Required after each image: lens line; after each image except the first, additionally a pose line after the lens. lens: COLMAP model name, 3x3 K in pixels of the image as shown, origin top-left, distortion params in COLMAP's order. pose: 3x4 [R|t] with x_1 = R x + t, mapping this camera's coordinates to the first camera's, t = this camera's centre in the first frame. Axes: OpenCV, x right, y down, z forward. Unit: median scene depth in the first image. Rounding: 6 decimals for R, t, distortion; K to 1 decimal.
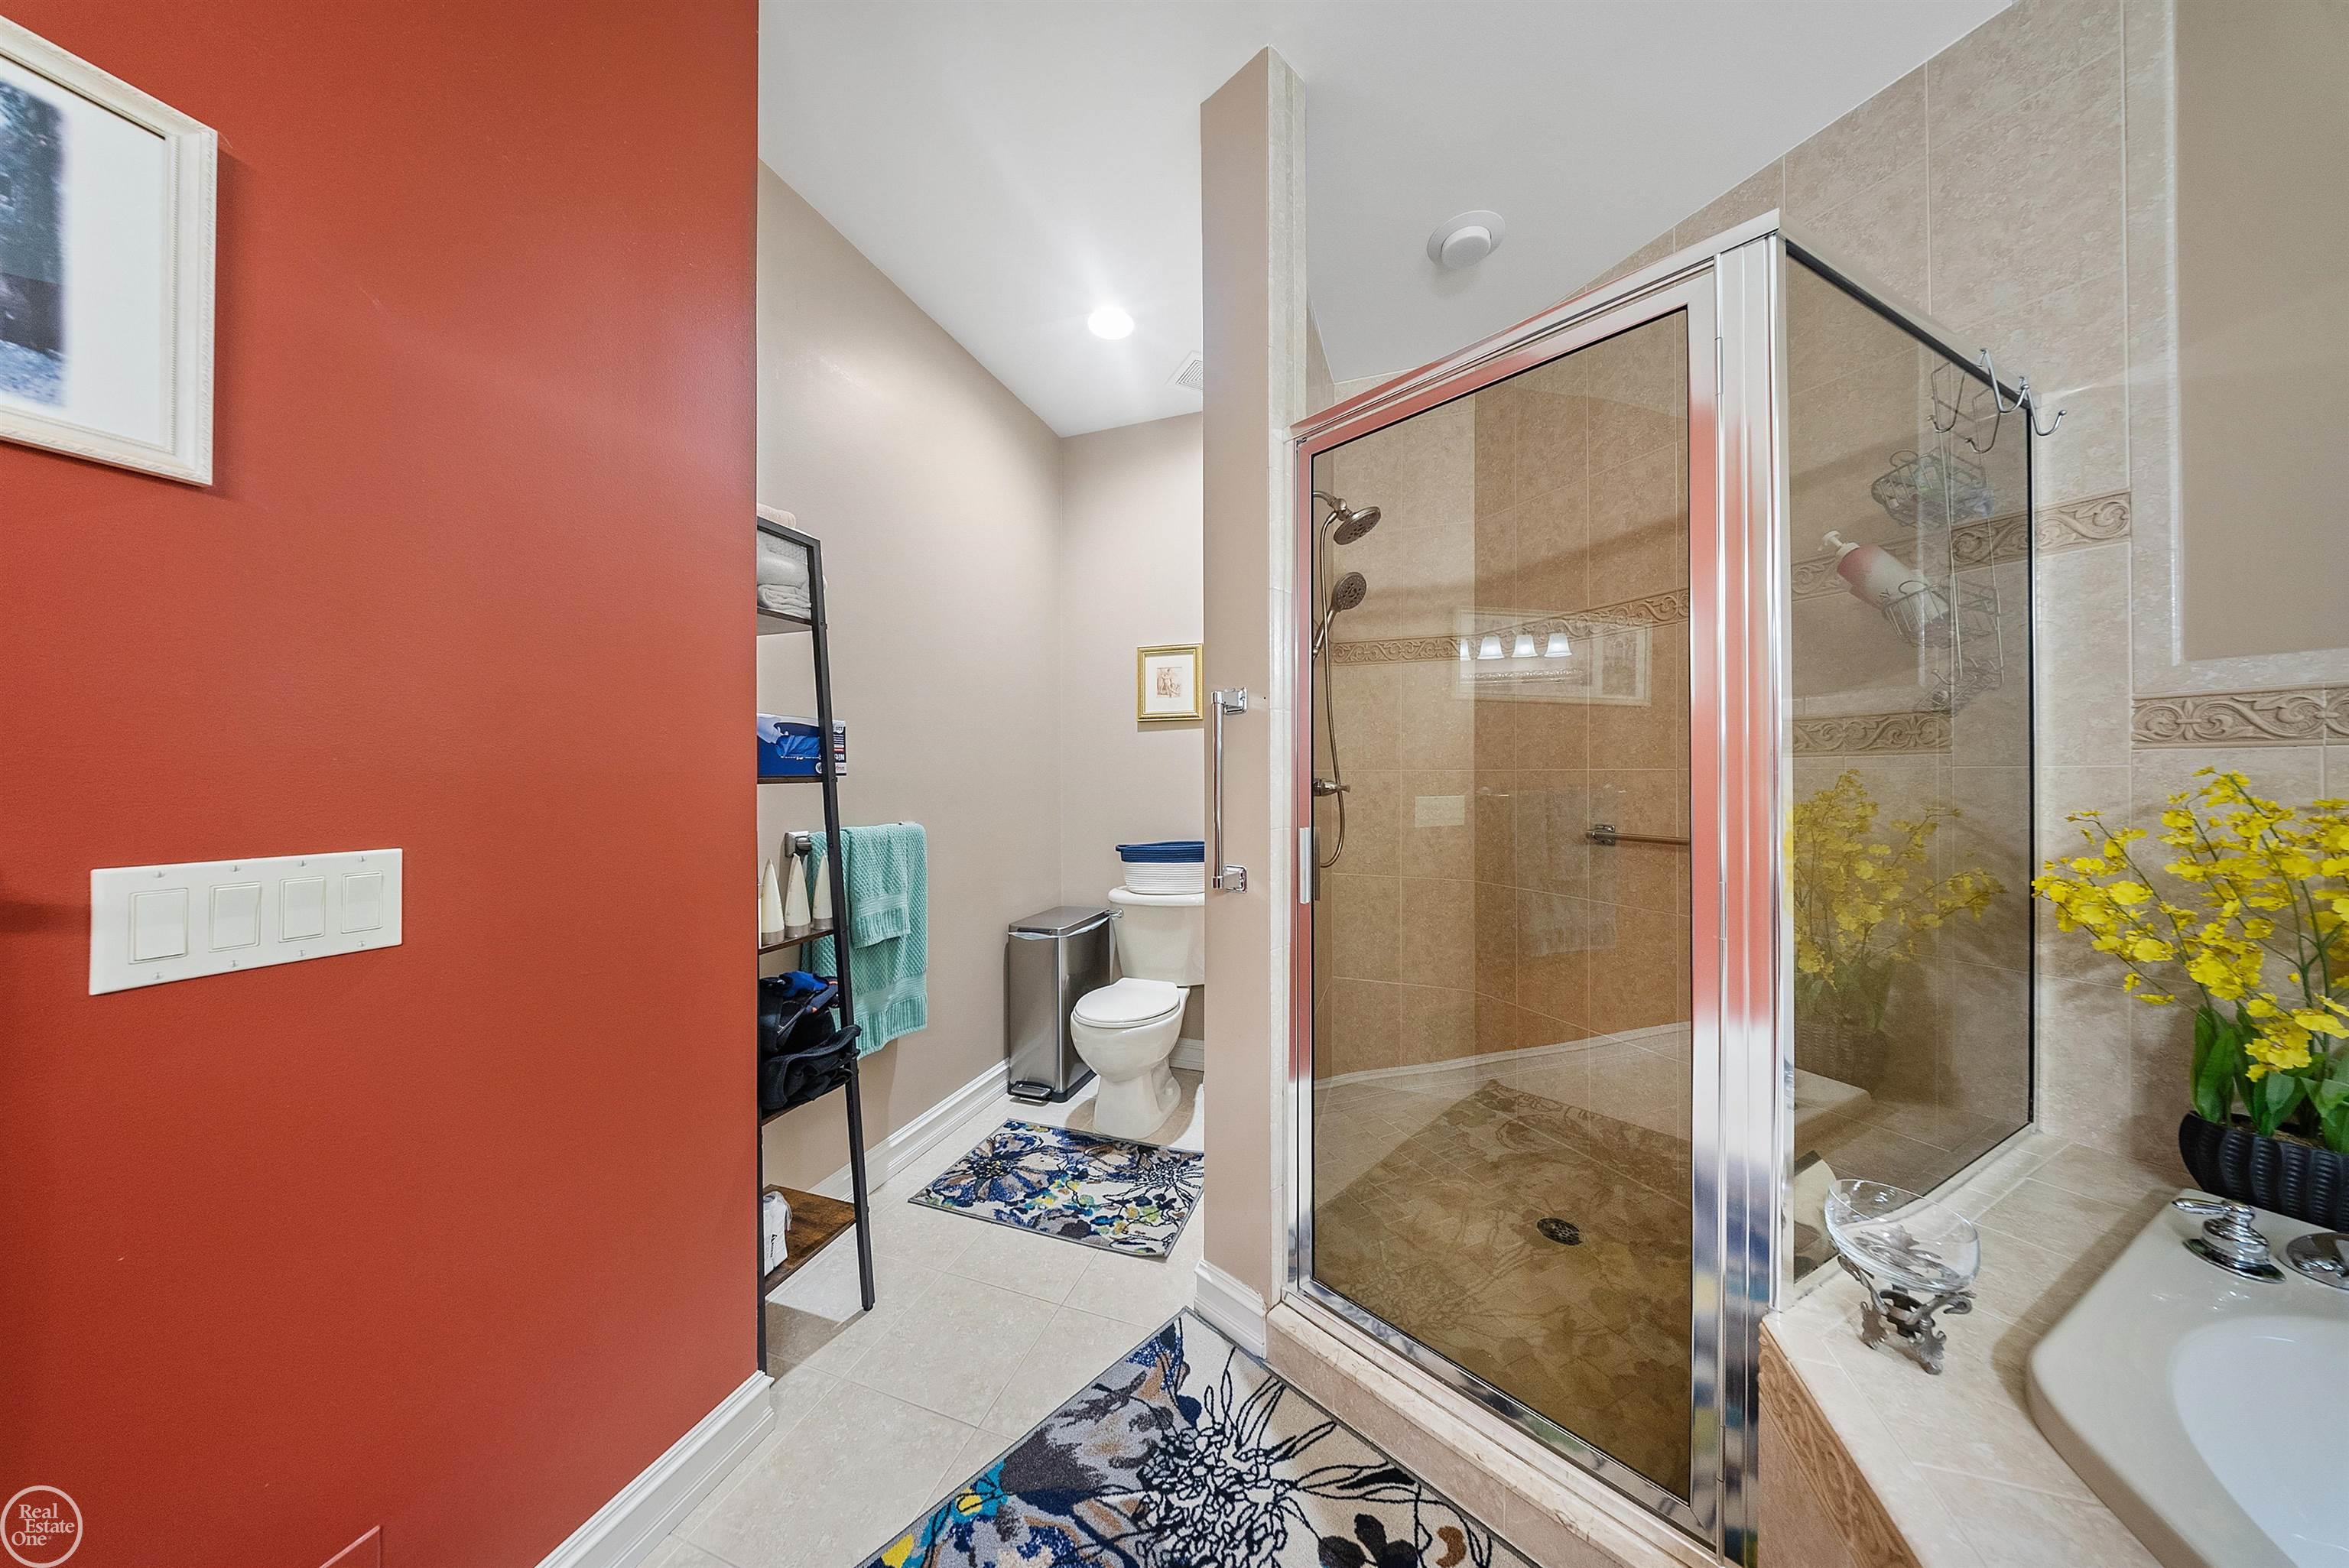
lens RADIAL K [[696.0, 0, 1170.0], [0, 696.0, 772.2], [0, 0, 1]] dist [-0.005204, -0.000094]
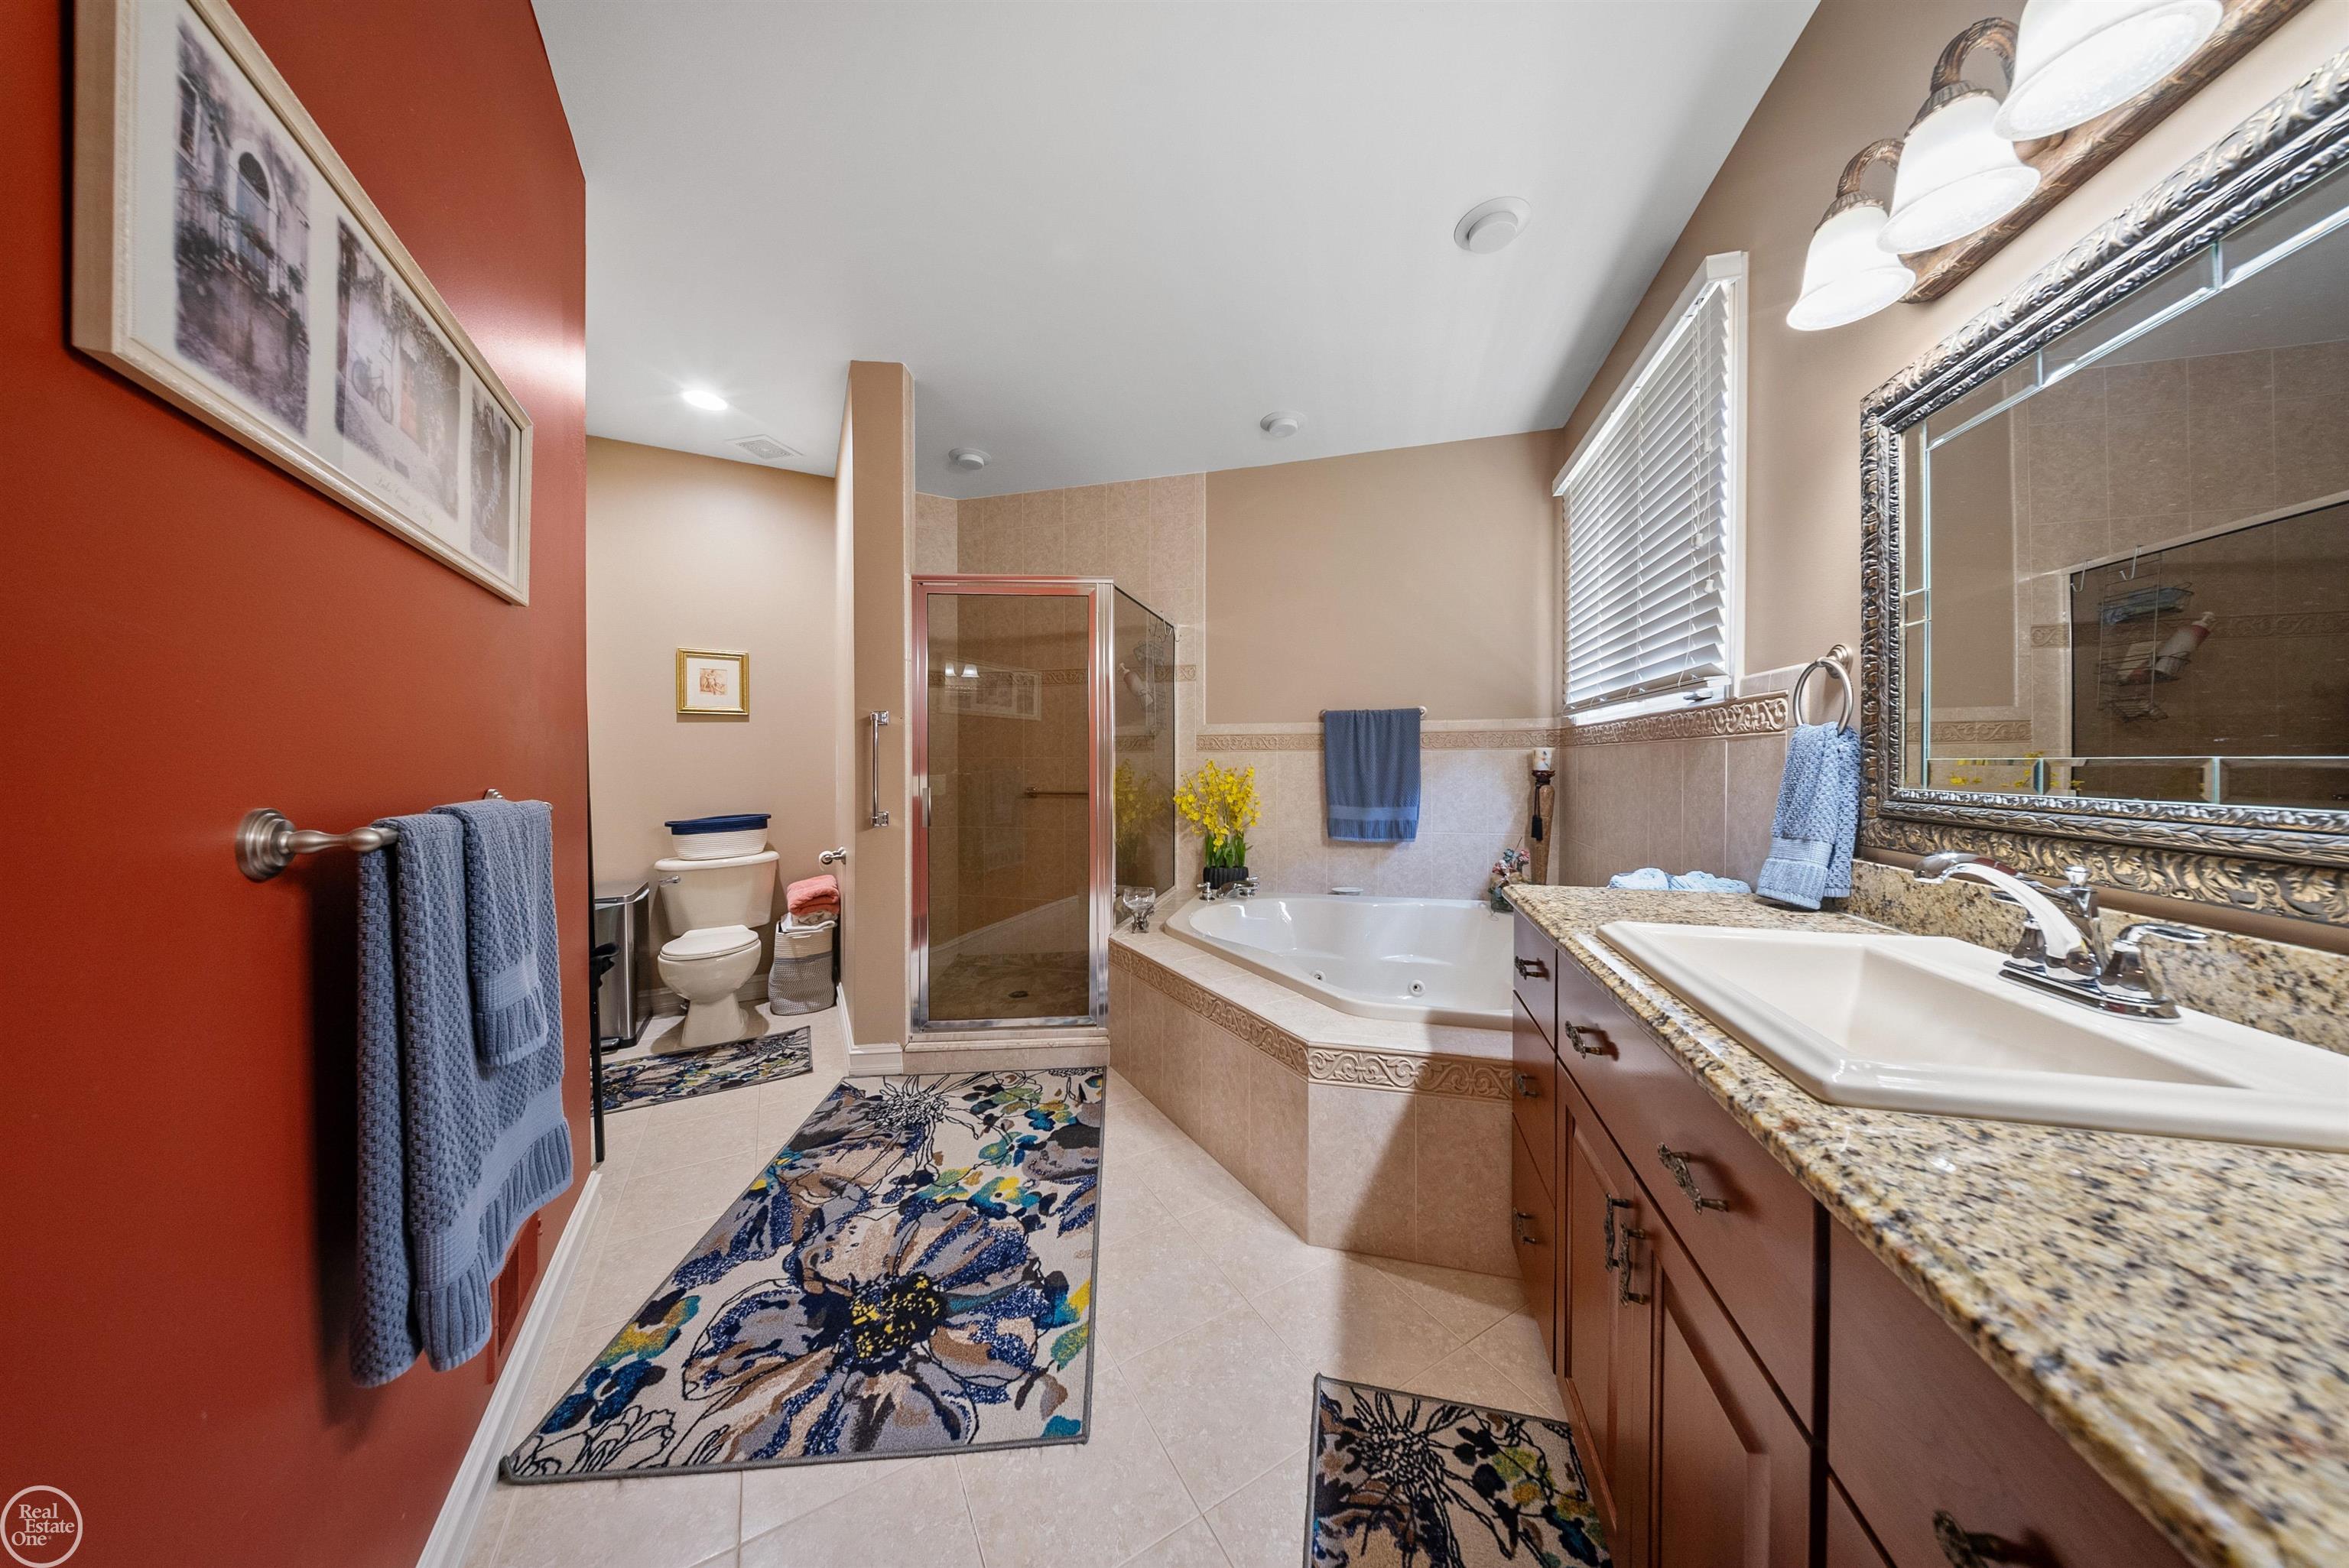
lens RADIAL K [[696.0, 0, 1176.3], [0, 696.0, 766.8], [0, 0, 1]] dist [-0.005204, -0.000094]
pose [[0.654263, -0.003433, 0.756260, -0.770093], [-0.003041, 0.999970, 0.007170, 0.008004], [-0.756261, -0.006991, 0.654232, -0.749089]]
